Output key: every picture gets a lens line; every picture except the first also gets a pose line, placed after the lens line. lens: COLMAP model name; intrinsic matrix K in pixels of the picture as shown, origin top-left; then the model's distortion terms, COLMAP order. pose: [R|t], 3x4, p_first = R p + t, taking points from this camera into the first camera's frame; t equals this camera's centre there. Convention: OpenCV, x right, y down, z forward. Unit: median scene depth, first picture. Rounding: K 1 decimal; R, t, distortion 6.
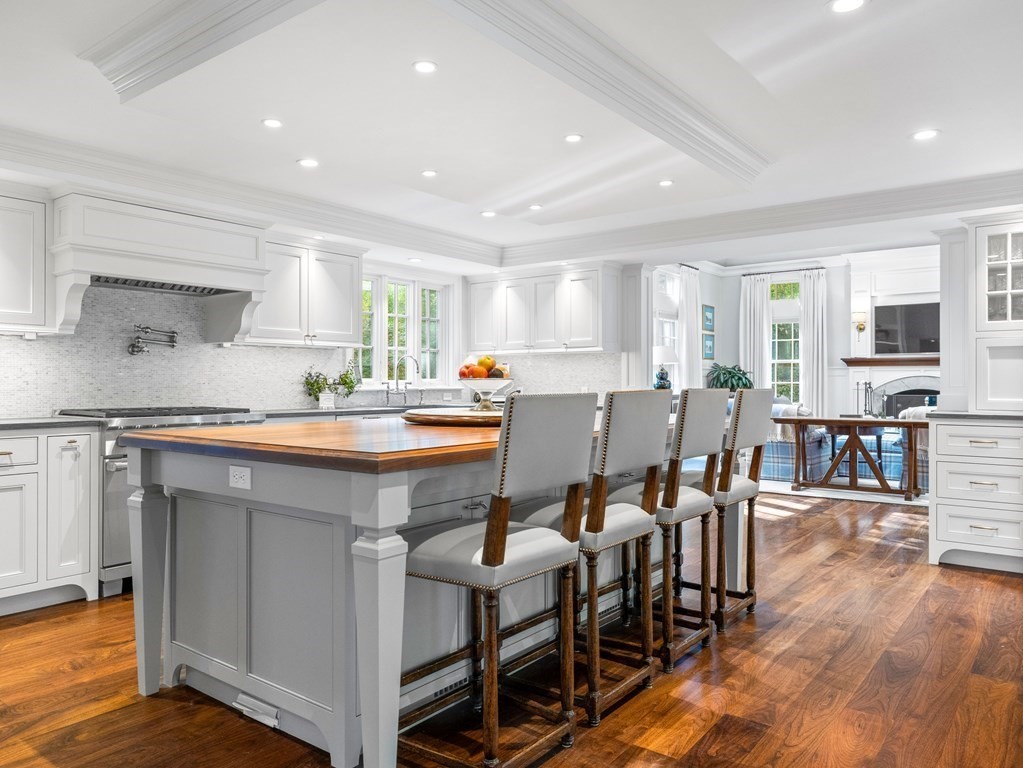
lens RADIAL K [[727.2, 0, 504.9], [0, 727.2, 379.8], [0, 0, 1]] dist [-0.006751, -0.005427]
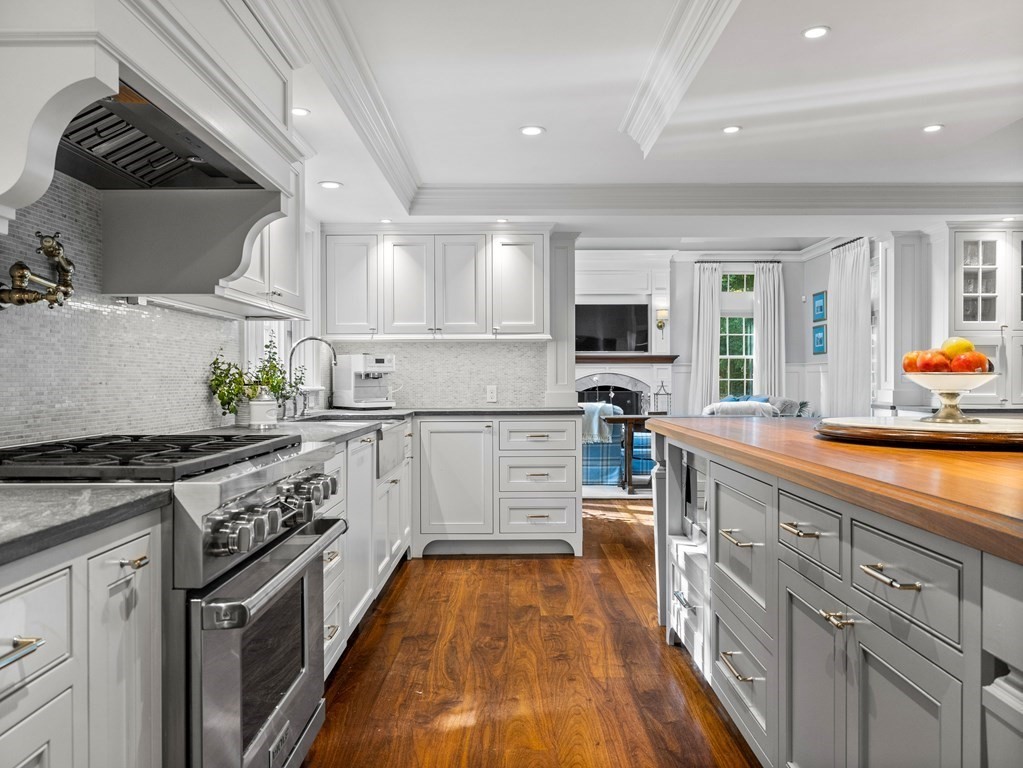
lens RADIAL K [[768.1, 0, 513.7], [0, 768.1, 384.5], [0, 0, 1]] dist [0.007184, -0.001328]
pose [[0.789310, -0.005476, 0.613971, -0.376511], [-0.000257, 0.999957, 0.009248, 0.001172], [-0.613995, -0.007457, 0.789274, 0.348530]]
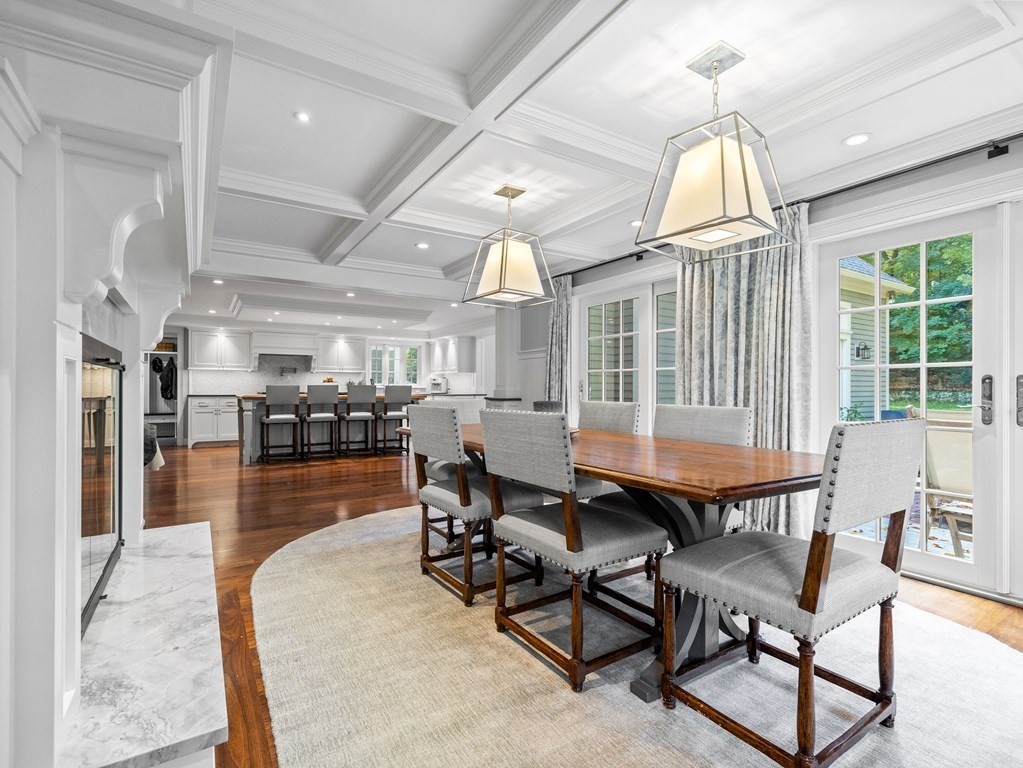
lens RADIAL K [[490.4, 0, 508.9], [0, 490.4, 386.7], [0, 0, 1]] dist [0.001266, 0.000128]
pose [[0.940403, 0.002096, -0.340055, 0.817856], [-0.002016, 0.999998, 0.000590, 0.007271], [0.340055, 0.000131, 0.940405, -0.495660]]
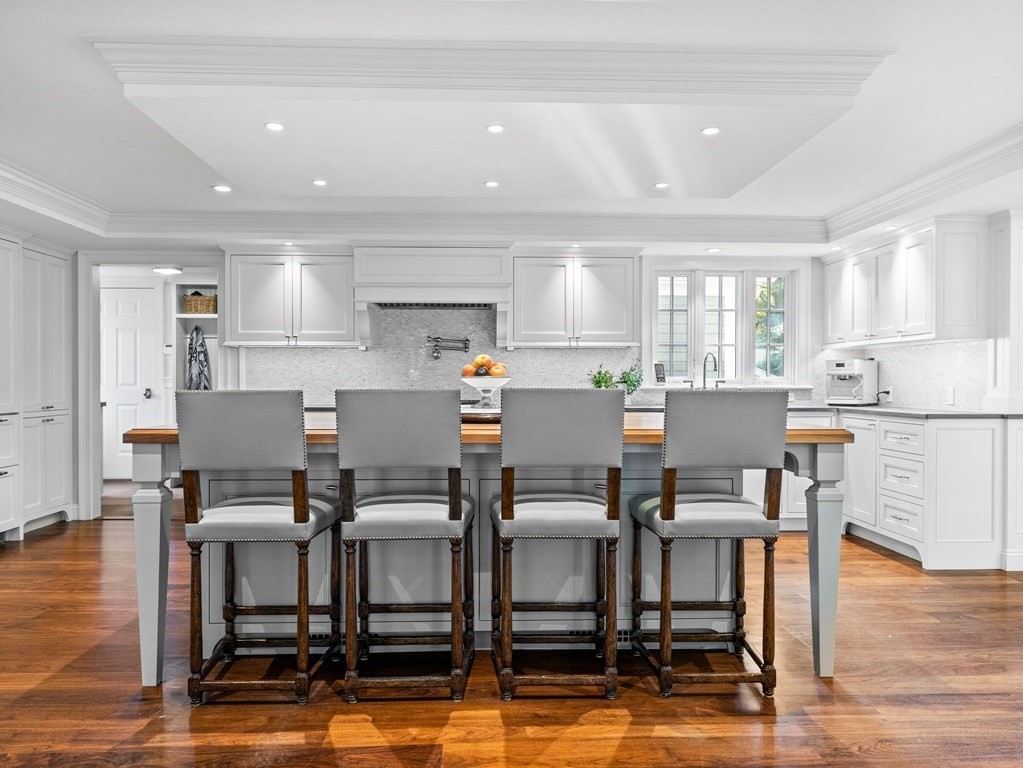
lens RADIAL K [[727.2, 0, 507.6], [0, 727.2, 384.3], [0, 0, 1]] dist [-0.006751, -0.005427]
pose [[0.640939, 0.005951, -0.767569, 0.393717], [0.001281, 0.999960, 0.008823, -0.000288], [0.767591, -0.006638, 0.640906, 0.179081]]
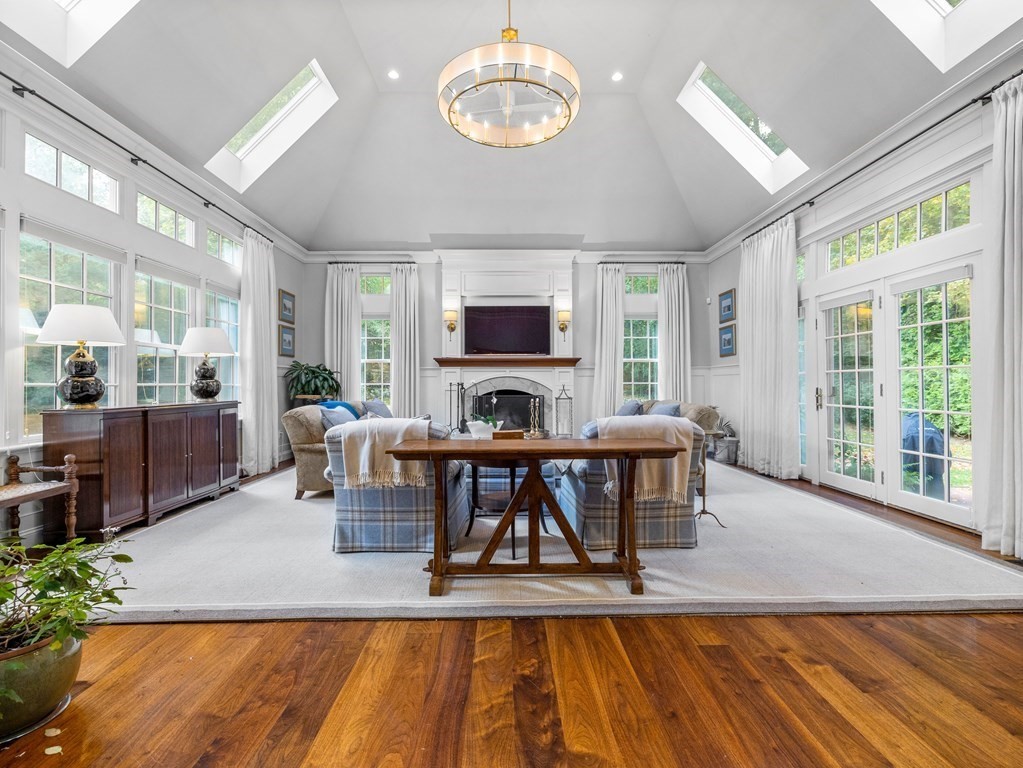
lens RADIAL K [[490.4, 0, 508.8], [0, 490.4, 380.5], [0, 0, 1]] dist [0.001266, 0.000128]
pose [[0.783728, 0.002615, 0.621098, 0.257121], [0.001470, 0.999981, -0.006065, 0.007066], [-0.621102, 0.005666, 0.783709, 0.792737]]
